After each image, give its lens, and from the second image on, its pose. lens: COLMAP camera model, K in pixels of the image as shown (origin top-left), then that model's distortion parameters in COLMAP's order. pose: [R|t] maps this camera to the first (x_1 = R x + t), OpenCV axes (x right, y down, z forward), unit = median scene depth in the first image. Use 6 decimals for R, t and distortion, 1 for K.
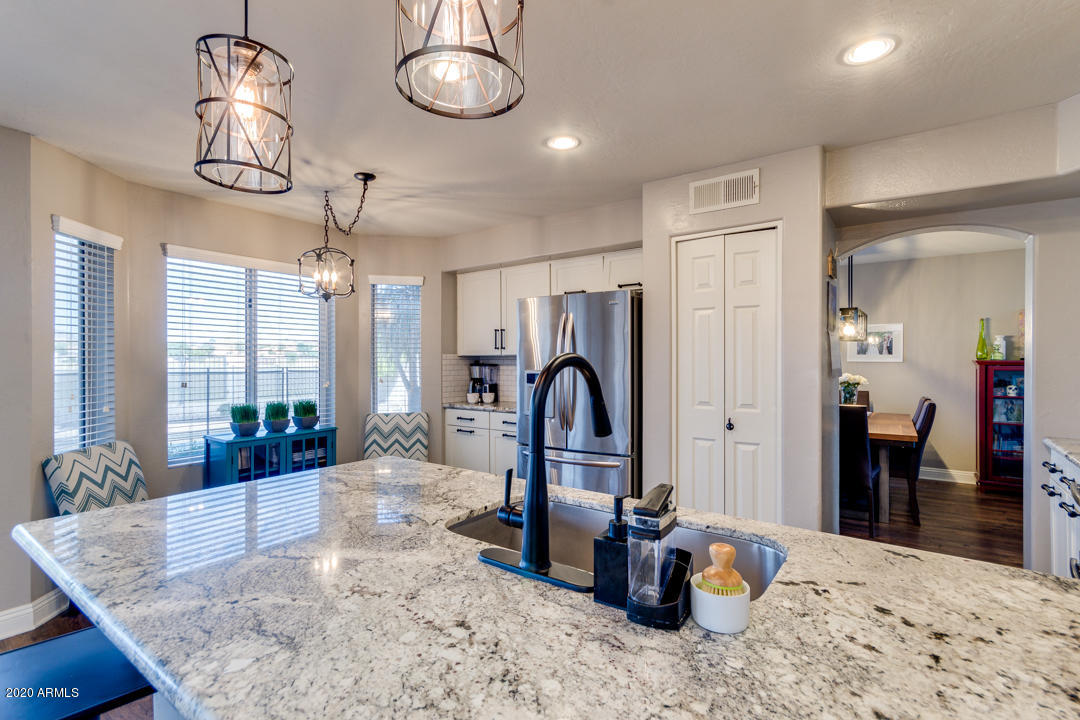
lens RADIAL K [[509.1, 0, 544.4], [0, 509.1, 360.1], [0, 0, 1]] dist [0.011103, 0.000670]
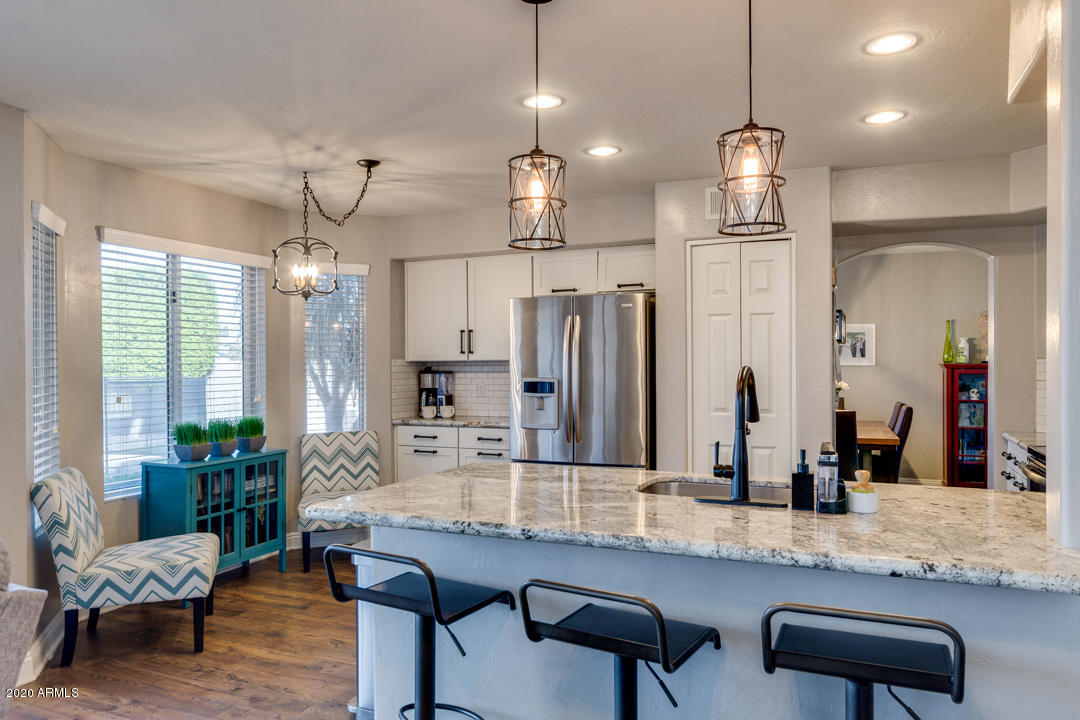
lens RADIAL K [[749.8, 0, 547.0], [0, 749.8, 363.5], [0, 0, 1]] dist [0.013401, -0.004122]
pose [[0.973744, -0.004846, 0.227595, -0.273922], [0.004505, 0.999988, 0.002015, -0.007629], [-0.227602, -0.000937, 0.973754, -0.276507]]
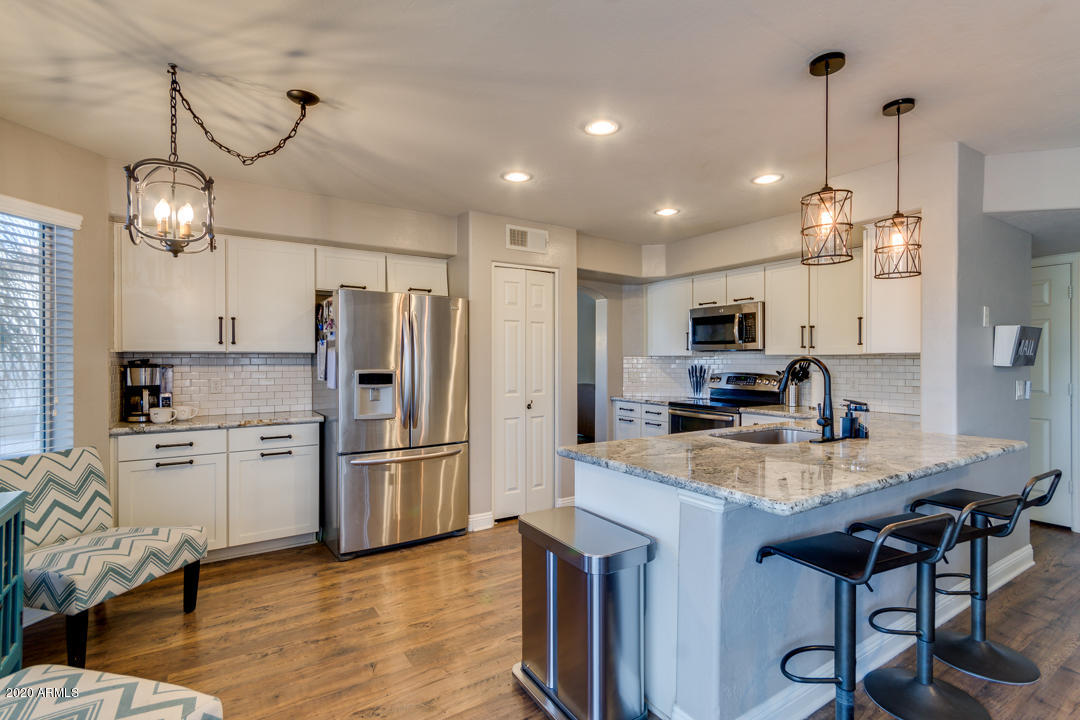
lens RADIAL K [[509.1, 0, 544.7], [0, 509.1, 363.9], [0, 0, 1]] dist [0.011103, 0.000670]
pose [[0.355715, -0.007772, 0.934562, -0.701970], [-0.004732, 0.999938, 0.010117, -0.001967], [-0.934582, -0.008021, 0.355656, 0.343835]]
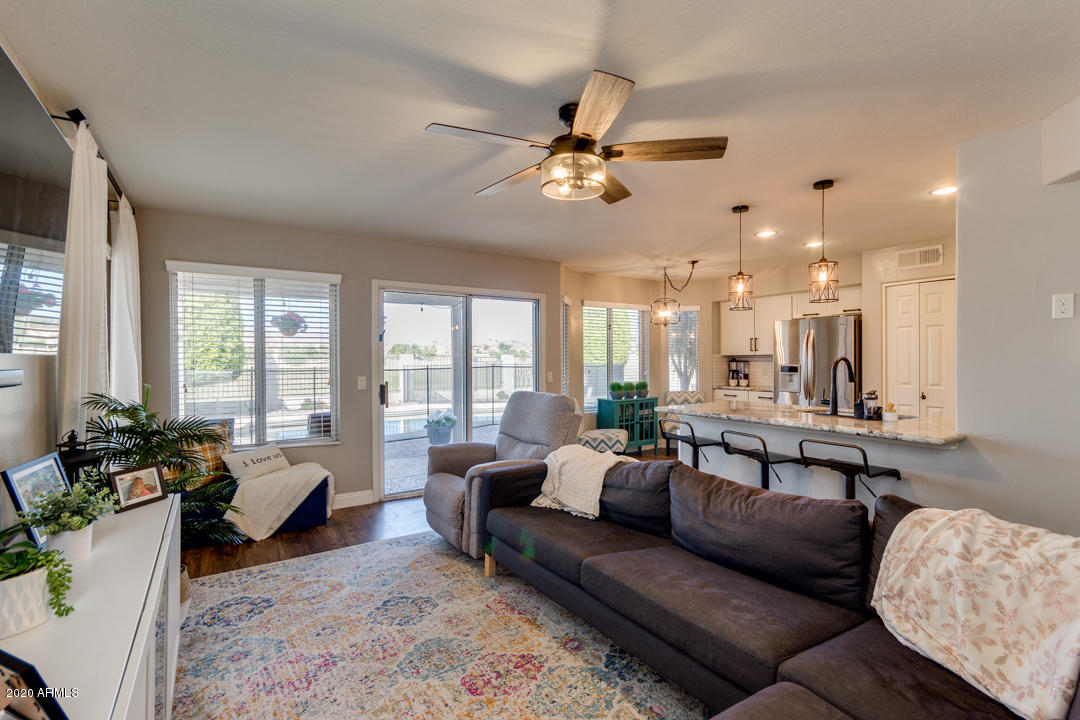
lens RADIAL K [[509.1, 0, 546.2], [0, 509.1, 360.1], [0, 0, 1]] dist [0.011103, 0.000670]
pose [[0.938763, -0.002854, -0.344551, -0.166245], [0.004530, 0.999981, 0.004061, -0.003323], [0.344533, -0.005373, 0.938759, -0.763628]]
